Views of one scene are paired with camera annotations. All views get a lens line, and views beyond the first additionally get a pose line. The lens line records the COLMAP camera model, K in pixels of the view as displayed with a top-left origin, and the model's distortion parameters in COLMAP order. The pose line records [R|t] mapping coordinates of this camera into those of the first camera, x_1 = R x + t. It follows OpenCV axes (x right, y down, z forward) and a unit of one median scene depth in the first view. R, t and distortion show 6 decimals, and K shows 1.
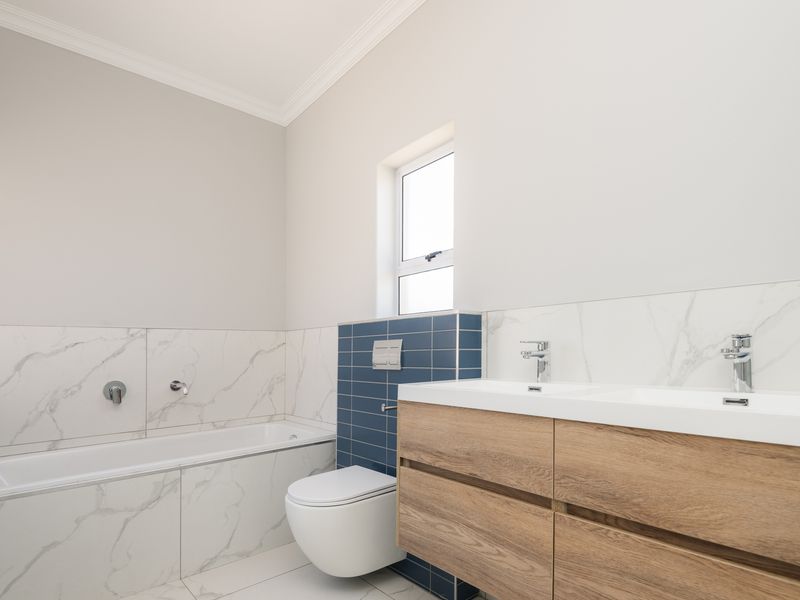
lens RADIAL K [[425.8, 0, 398.9], [0, 425.8, 353.2], [0, 0, 1]] dist [0.020898, -0.001152]
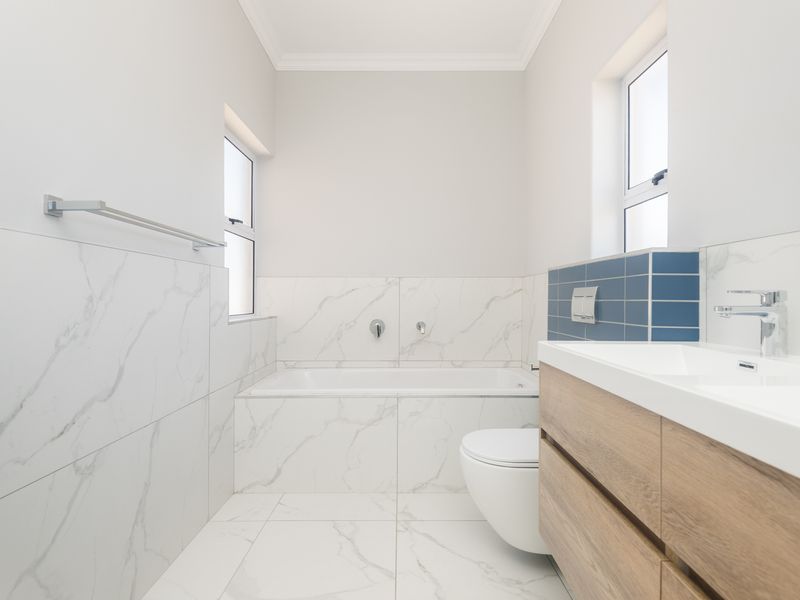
lens RADIAL K [[418.6, 0, 400.6], [0, 418.6, 291.5], [0, 0, 1]] dist [0.039370, -0.023525]
pose [[0.762155, 0.006154, -0.647366, 0.249983], [-0.015117, 0.999851, -0.008292, -0.010350], [0.647219, 0.016106, 0.762134, 0.135592]]
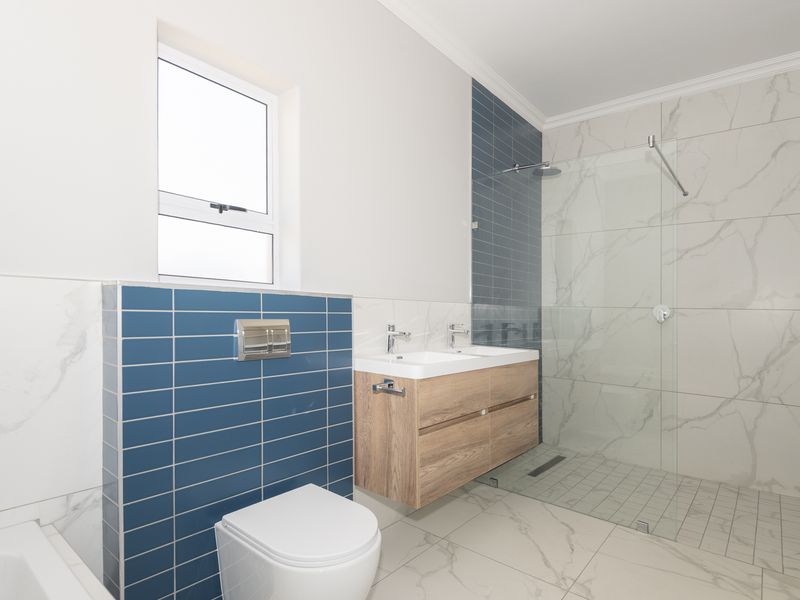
lens RADIAL K [[446.6, 0, 400.0], [0, 446.6, 300.0], [0, 0, 1]] dist [-0.000630, -0.000049]
pose [[-0.169529, 0.032792, 0.984980, -0.924814], [-0.021879, 0.999075, -0.037027, -0.045455], [-0.985282, -0.027827, -0.168655, 0.986090]]
